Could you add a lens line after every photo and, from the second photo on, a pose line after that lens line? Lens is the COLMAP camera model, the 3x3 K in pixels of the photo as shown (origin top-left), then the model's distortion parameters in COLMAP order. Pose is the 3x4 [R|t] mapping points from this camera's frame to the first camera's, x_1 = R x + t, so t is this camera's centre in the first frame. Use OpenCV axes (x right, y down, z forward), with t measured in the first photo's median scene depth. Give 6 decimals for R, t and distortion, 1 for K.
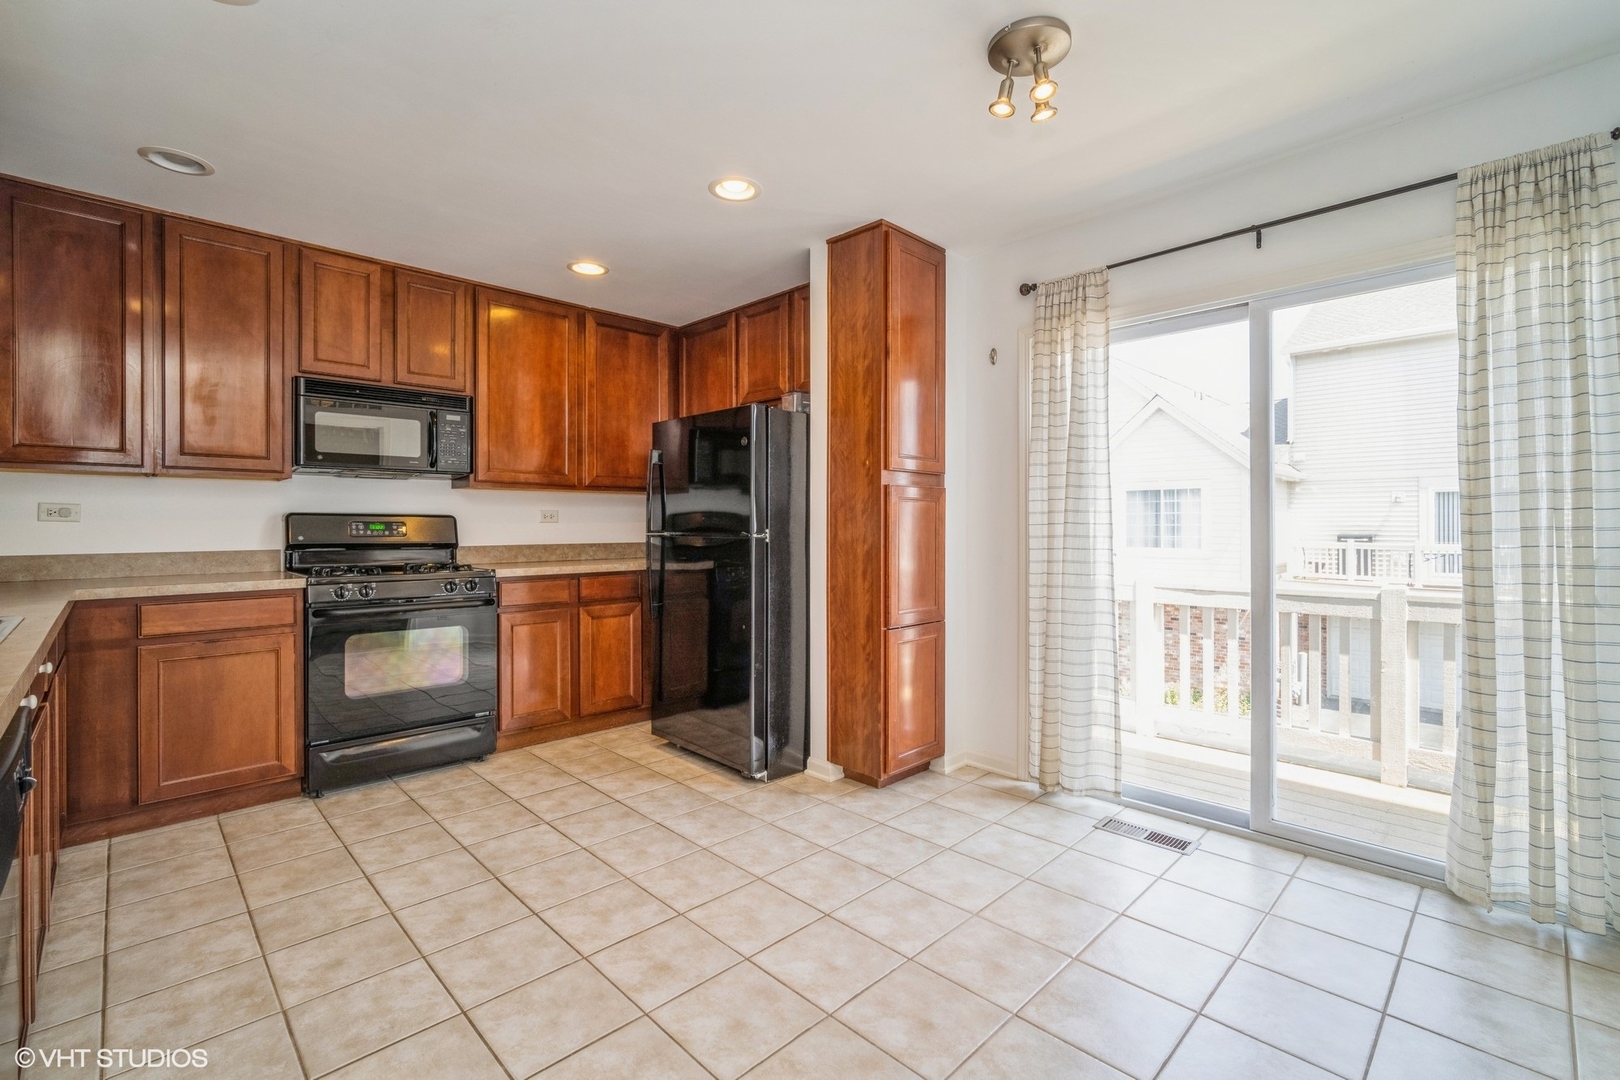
lens RADIAL K [[701.6, 0, 814.2], [0, 701.6, 530.6], [0, 0, 1]] dist [-0.008022, 0.000934]
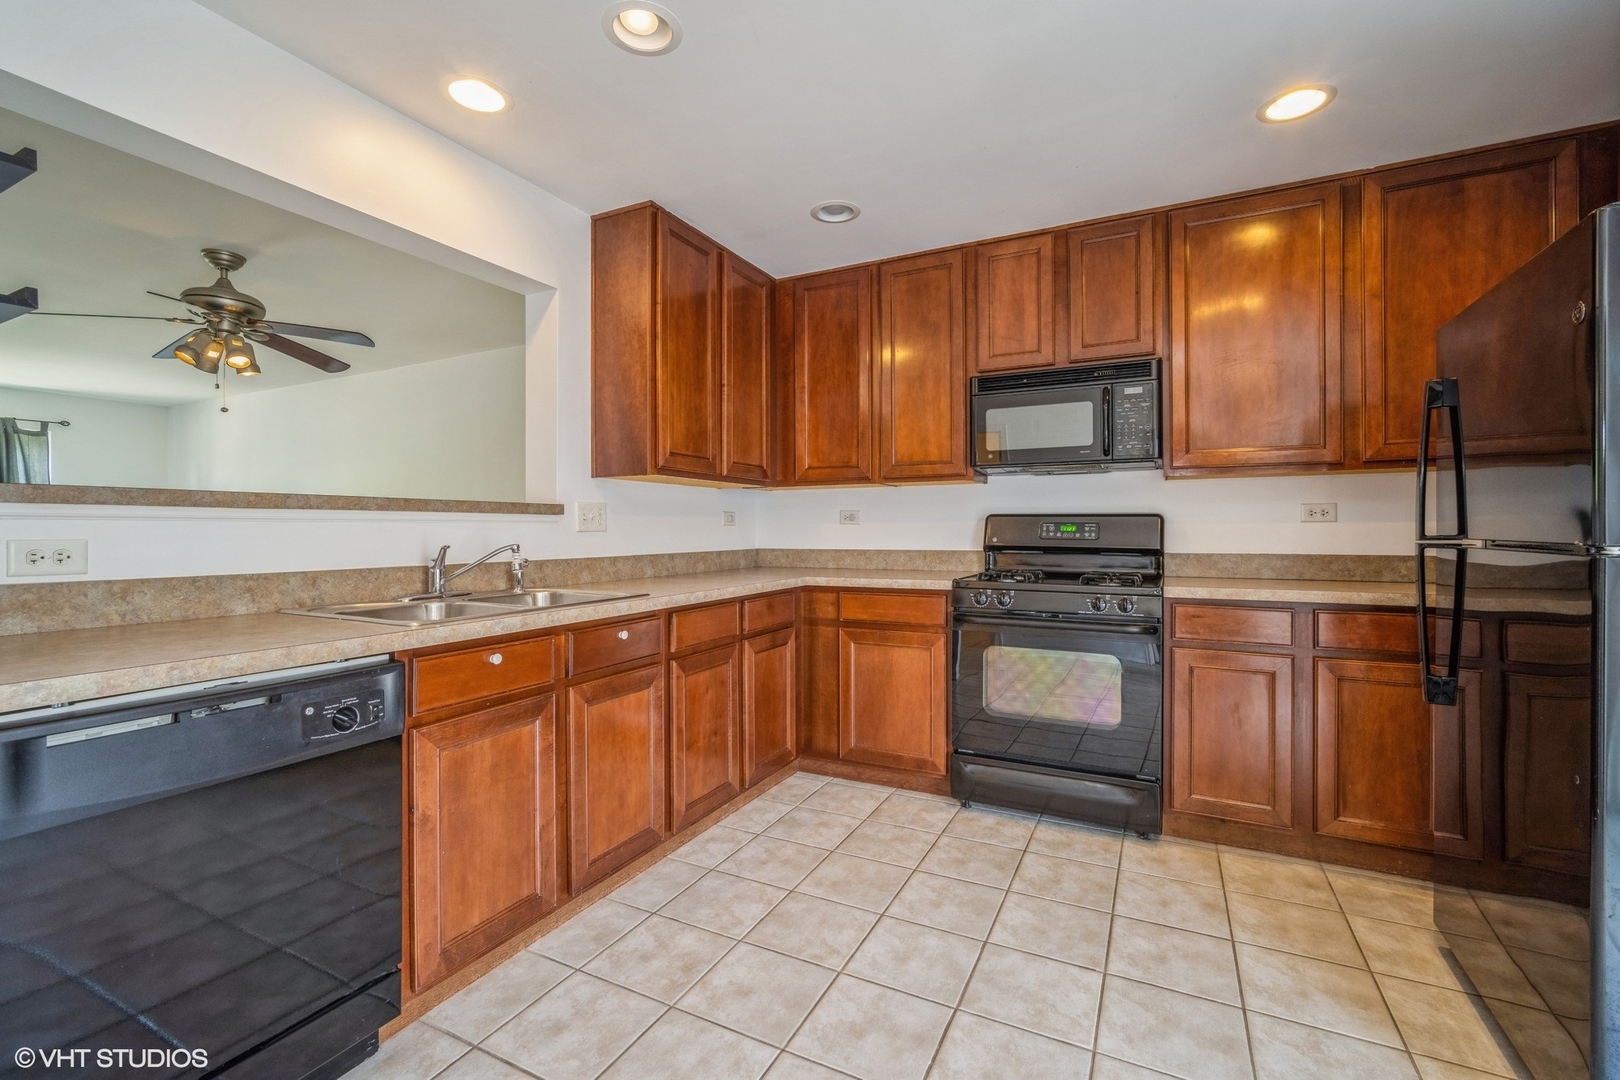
lens RADIAL K [[701.6, 0, 808.4], [0, 701.6, 530.6], [0, 0, 1]] dist [-0.008022, 0.000934]
pose [[0.312023, 0.001738, -0.950073, 0.134376], [-0.004827, 0.999988, 0.000244, -0.001039], [0.950062, 0.004510, 0.312027, 0.447599]]
